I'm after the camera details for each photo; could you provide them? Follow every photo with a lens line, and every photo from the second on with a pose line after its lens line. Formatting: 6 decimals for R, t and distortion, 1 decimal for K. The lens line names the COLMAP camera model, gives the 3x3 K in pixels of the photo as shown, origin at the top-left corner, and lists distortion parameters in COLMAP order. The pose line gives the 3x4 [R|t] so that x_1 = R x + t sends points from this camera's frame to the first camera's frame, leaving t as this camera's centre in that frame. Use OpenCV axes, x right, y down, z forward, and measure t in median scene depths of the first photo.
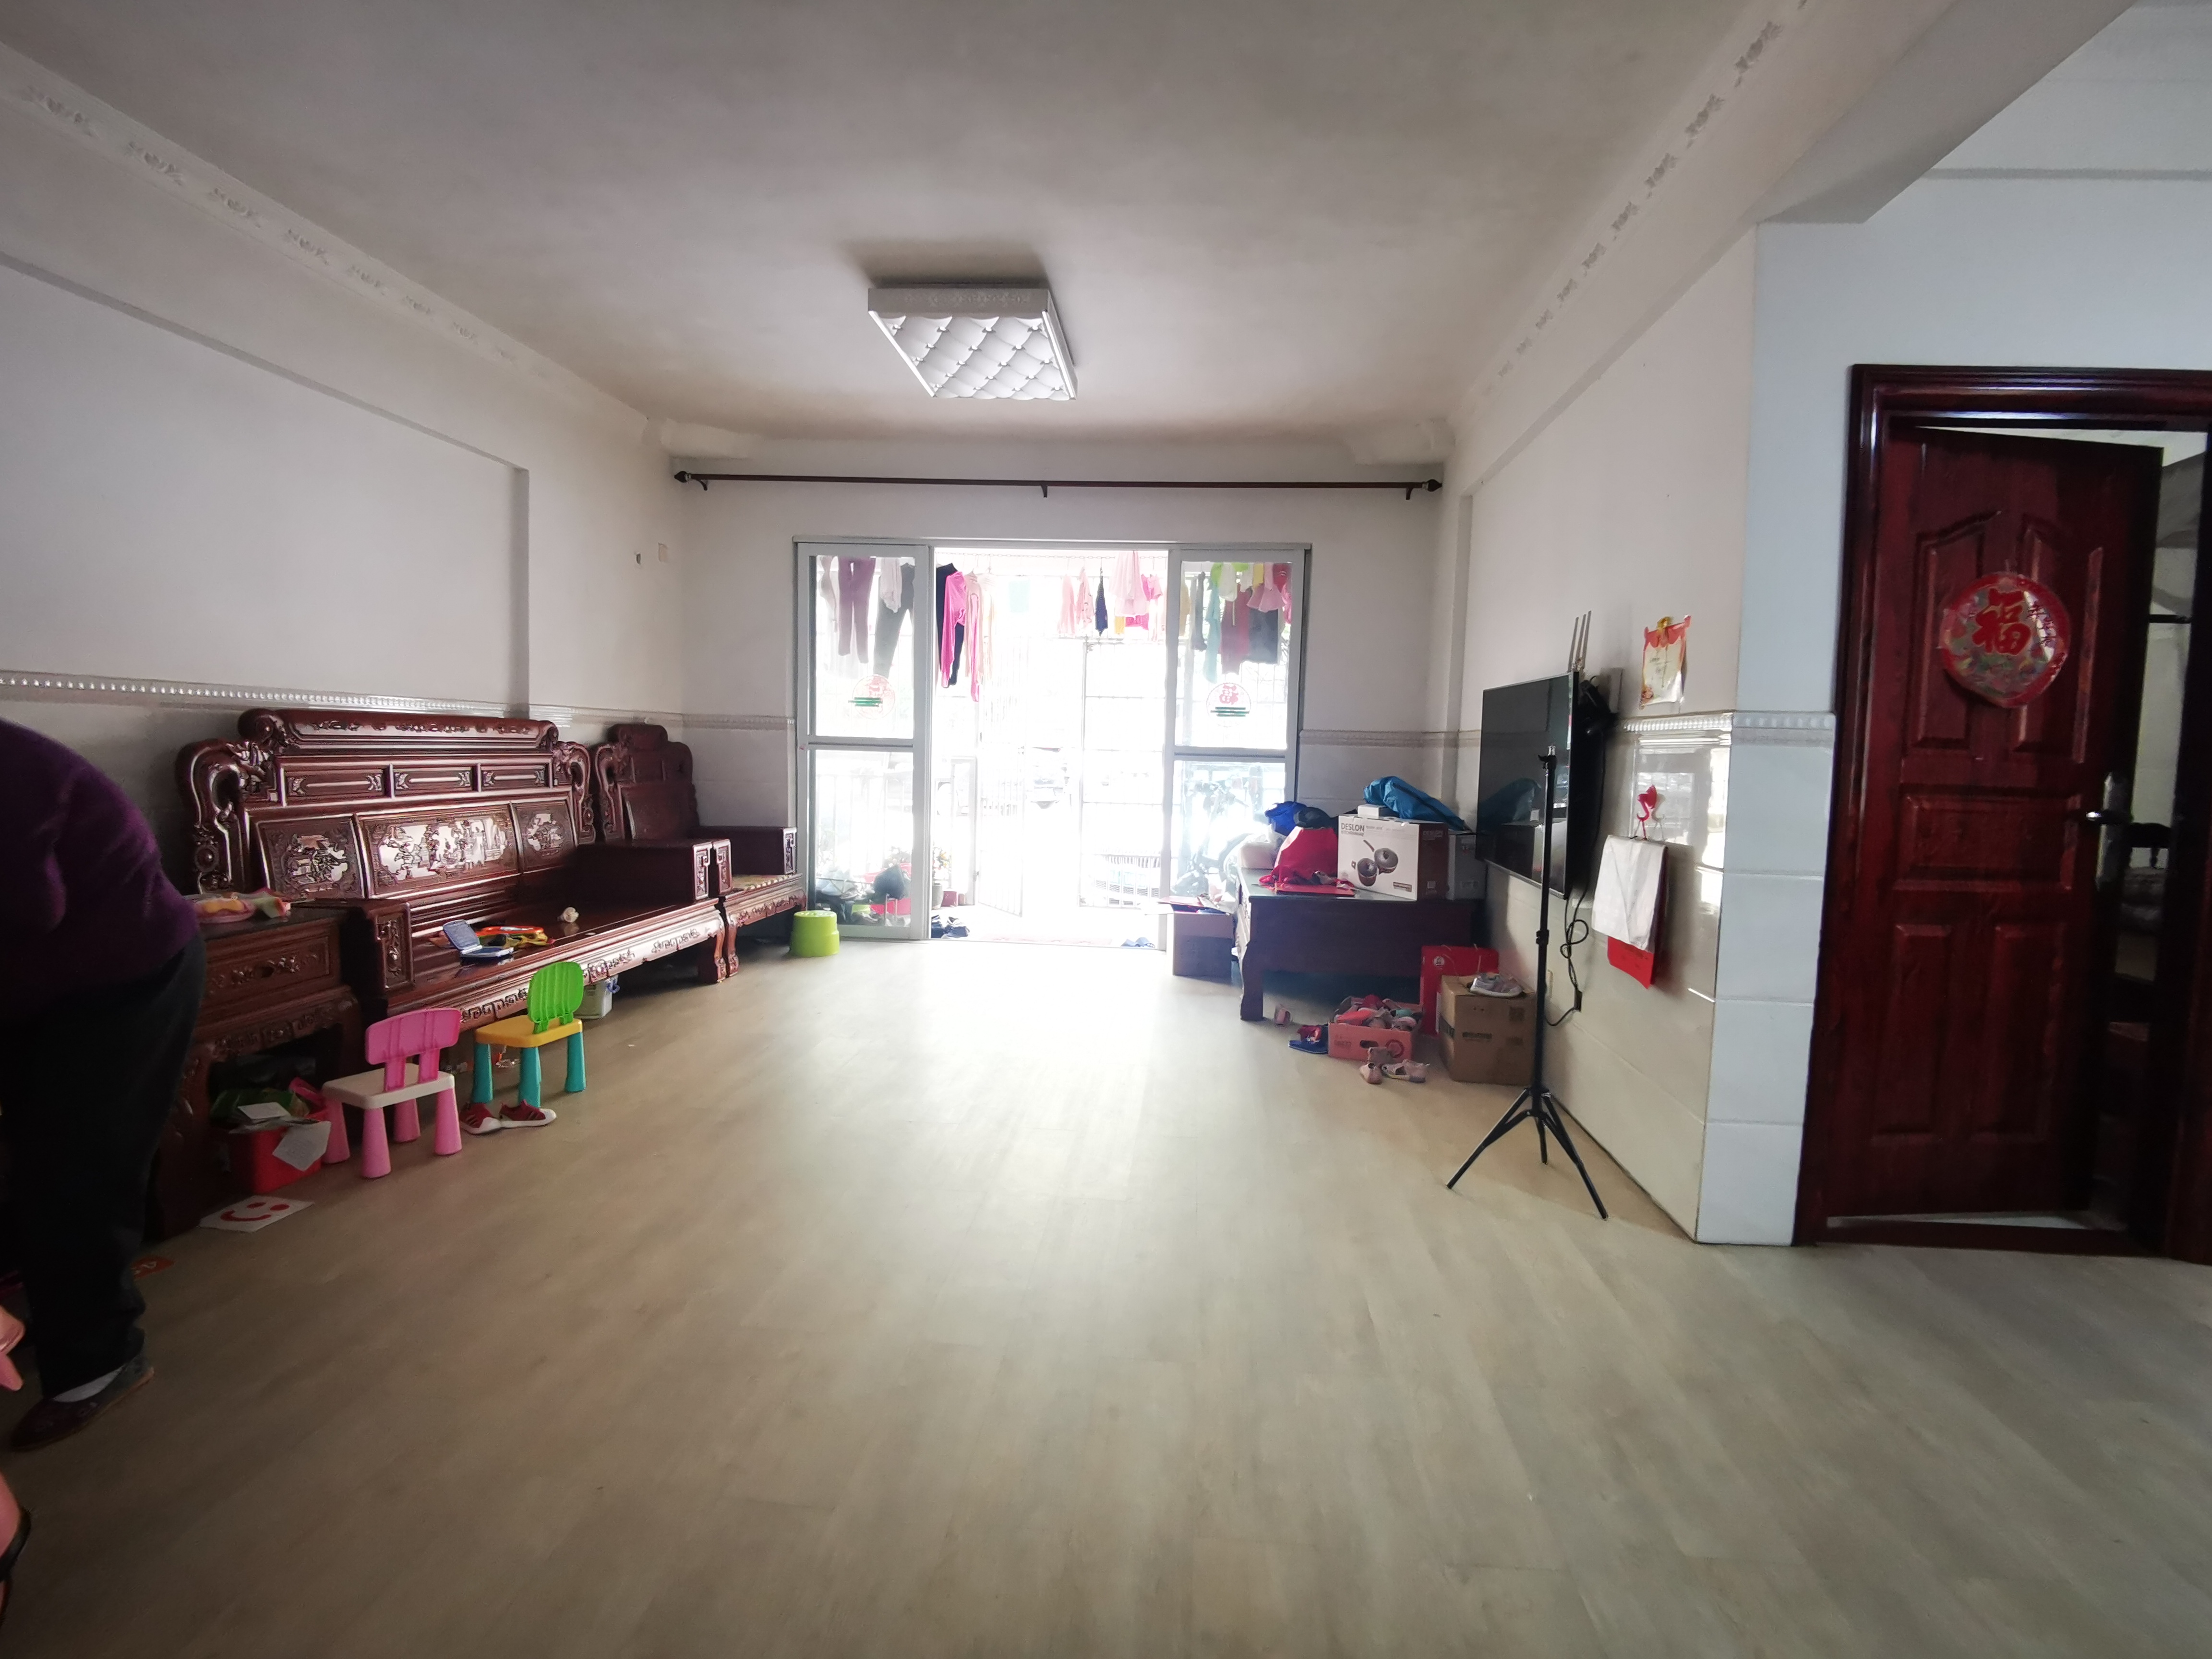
lens RADIAL K [[1120.3, 0, 1108.0], [0, 1120.3, 828.3], [0, 0, 1]] dist [-0.042444, 0.013151]
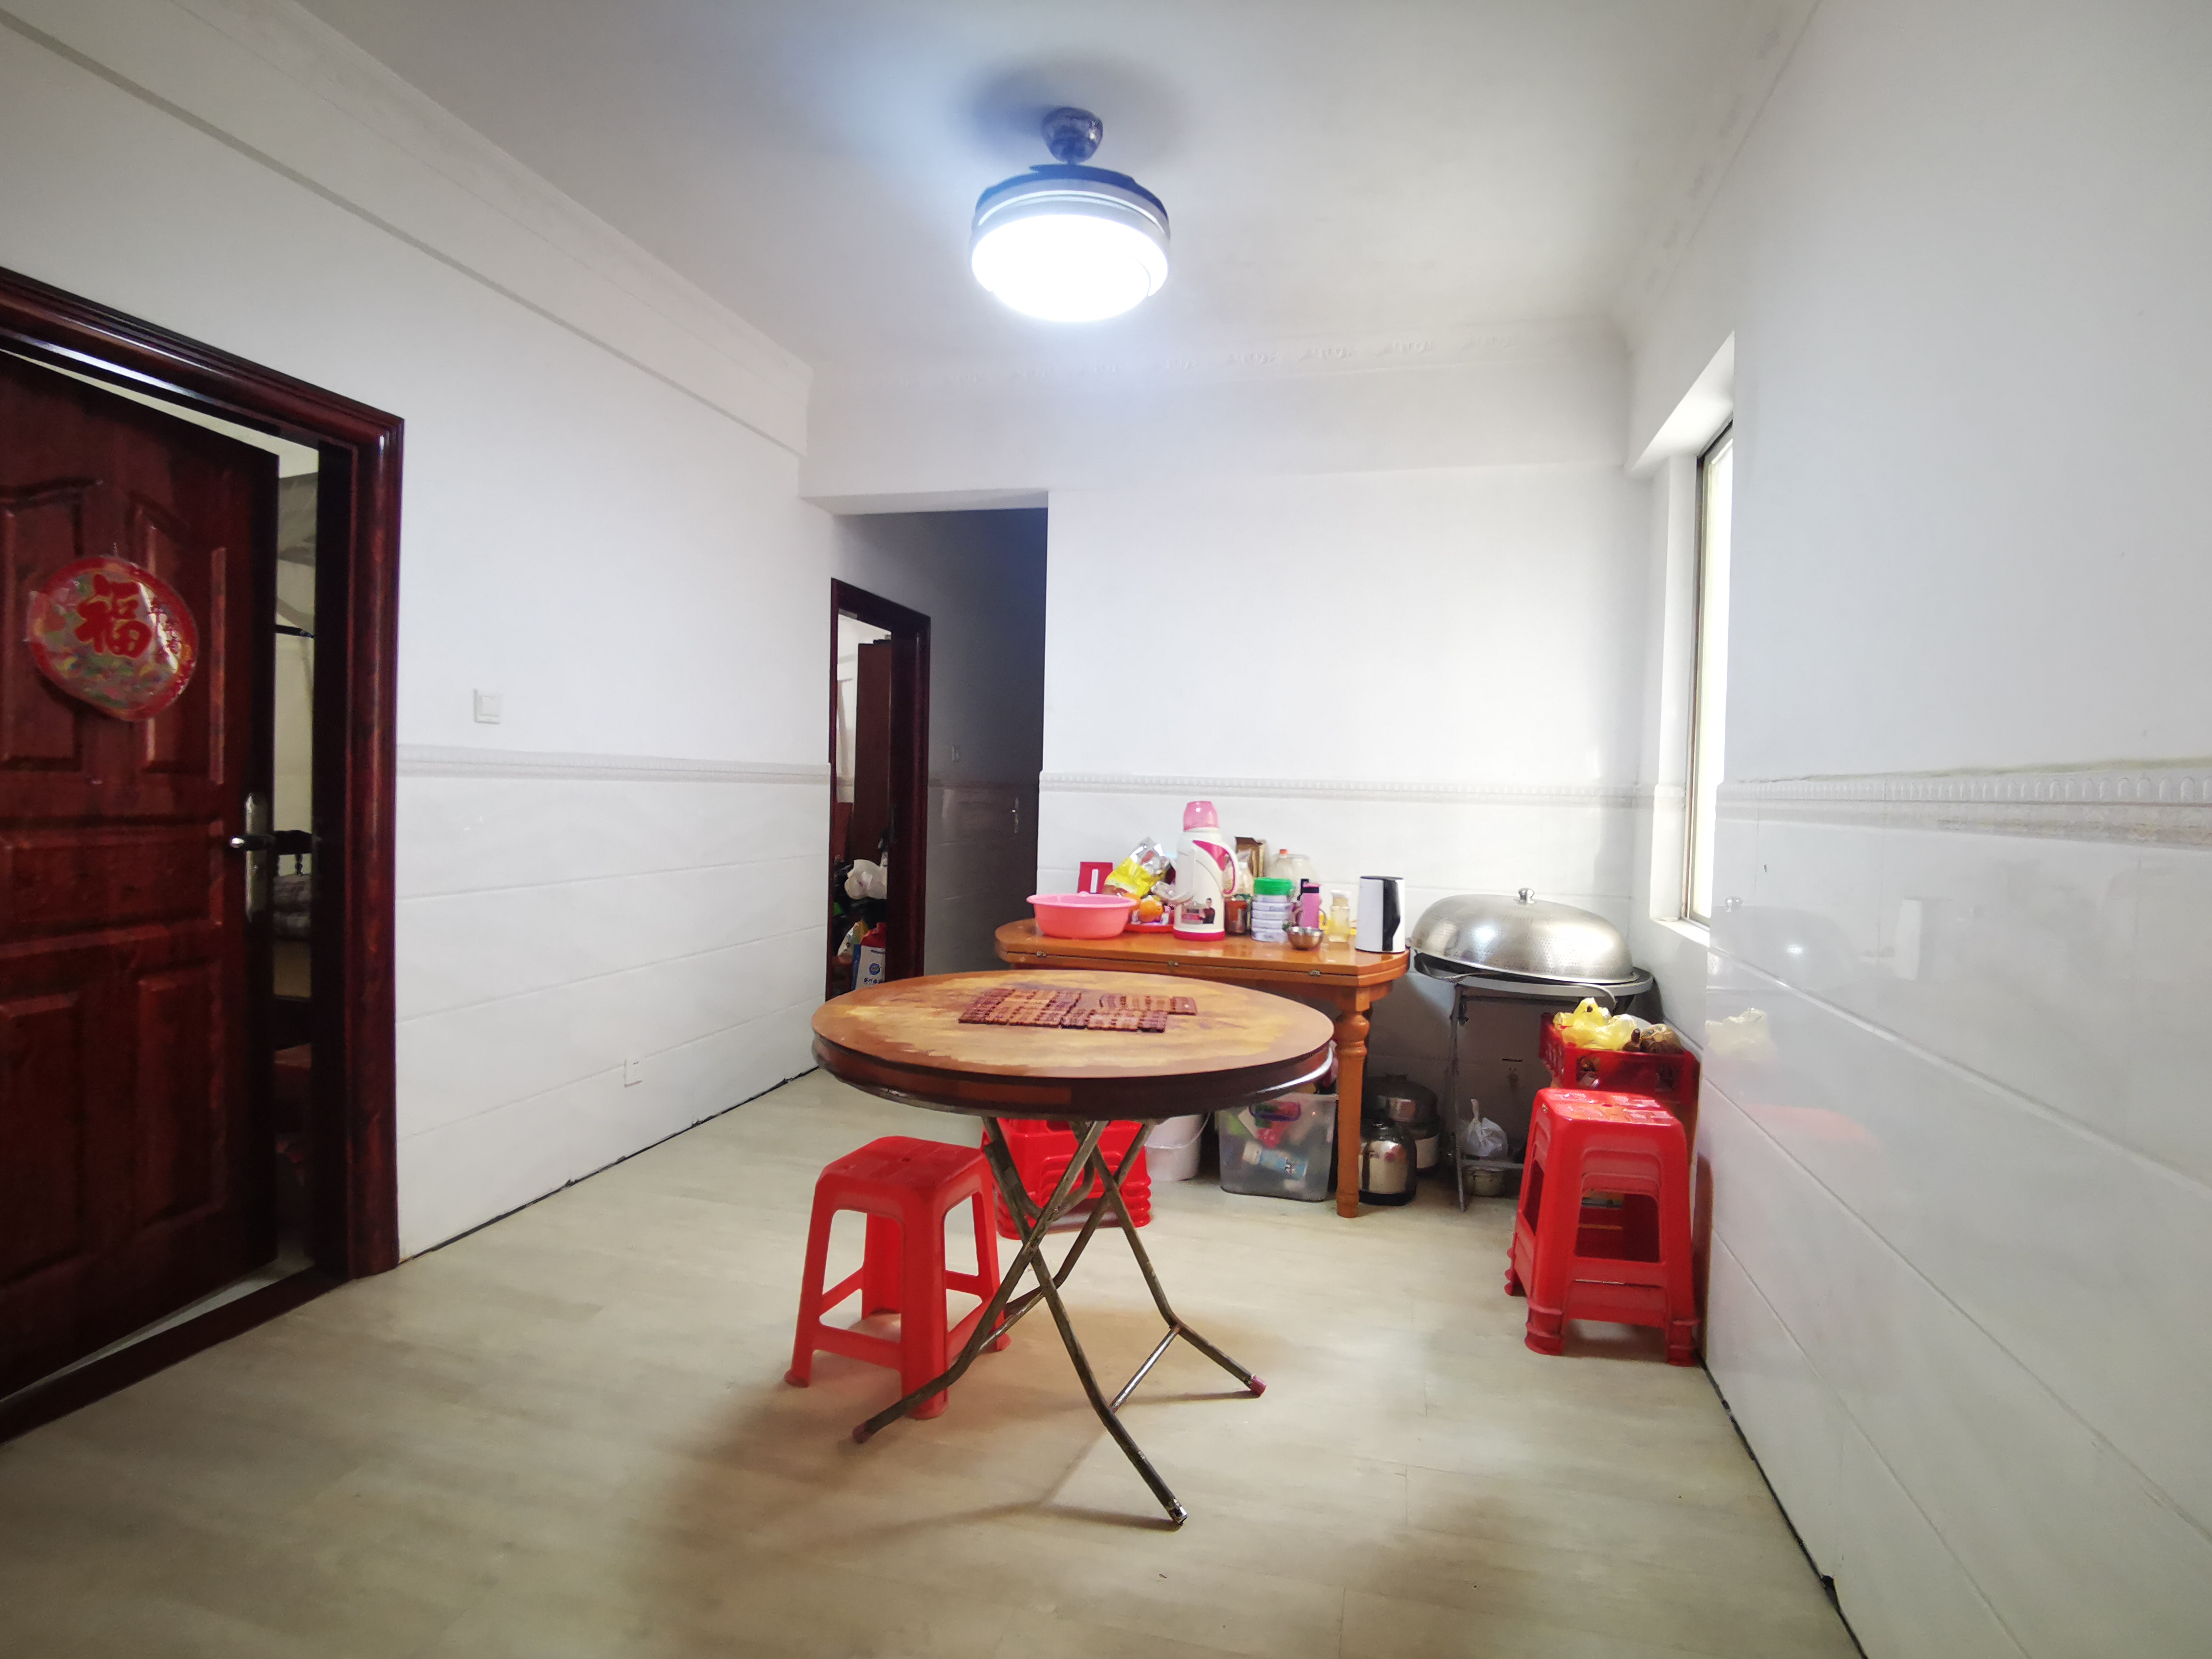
lens RADIAL K [[1120.3, 0, 1127.3], [0, 1120.3, 826.6], [0, 0, 1]] dist [-0.042444, 0.013151]
pose [[0.154156, -0.052984, 0.986625, 0.111582], [0.051012, 0.997656, 0.045607, -0.028148], [-0.986729, 0.043299, 0.156498, 0.118950]]
